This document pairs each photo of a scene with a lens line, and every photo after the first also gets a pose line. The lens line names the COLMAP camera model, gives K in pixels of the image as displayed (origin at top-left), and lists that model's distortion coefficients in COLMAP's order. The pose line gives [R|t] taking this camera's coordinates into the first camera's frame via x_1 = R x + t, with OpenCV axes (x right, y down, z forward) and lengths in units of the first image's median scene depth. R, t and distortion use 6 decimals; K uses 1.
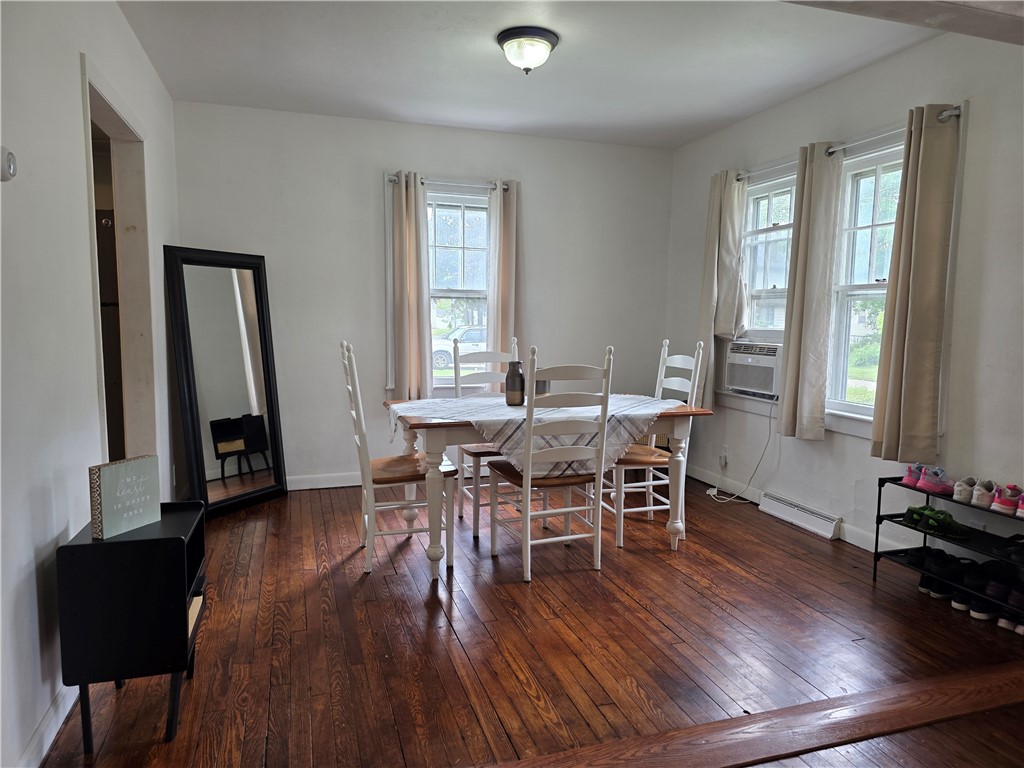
lens RADIAL K [[688.9, 0, 512.0], [0, 688.9, 384.0], [0, 0, 1]] dist [0.027582, -0.002610]
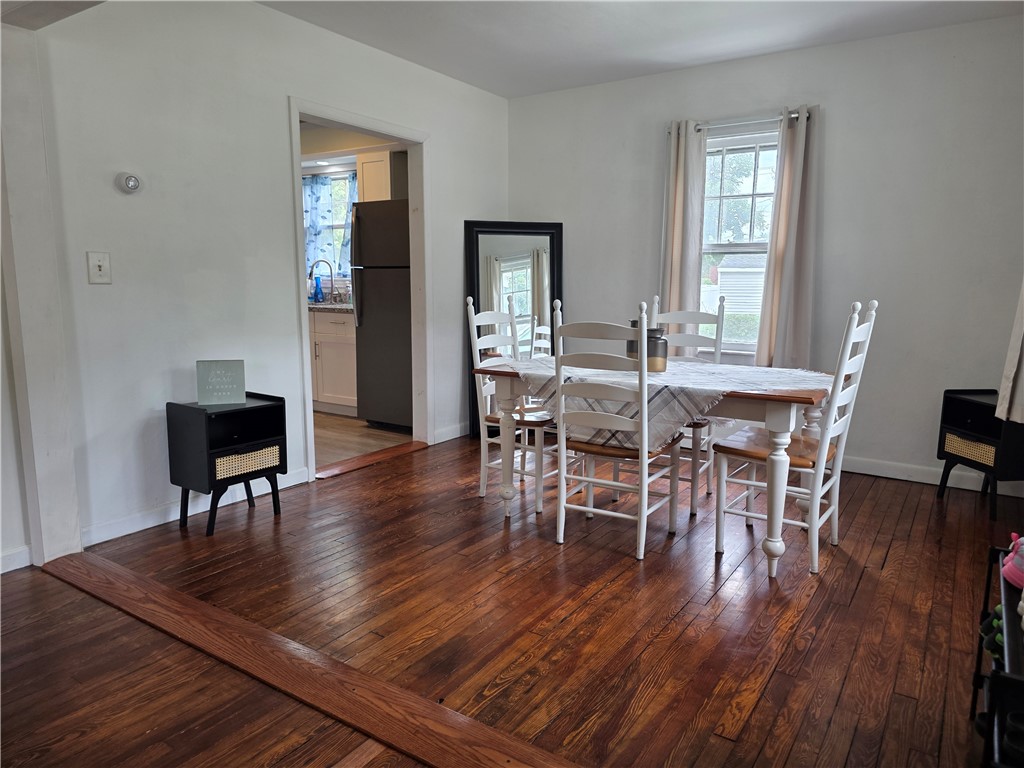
lens RADIAL K [[688.9, 0, 512.0], [0, 688.9, 384.0], [0, 0, 1]] dist [0.027582, -0.002610]
pose [[0.617098, 0.111051, -0.779011, 0.685047], [-0.076886, 0.993764, 0.080759, -0.010849], [0.783121, 0.010059, 0.621788, 0.326741]]
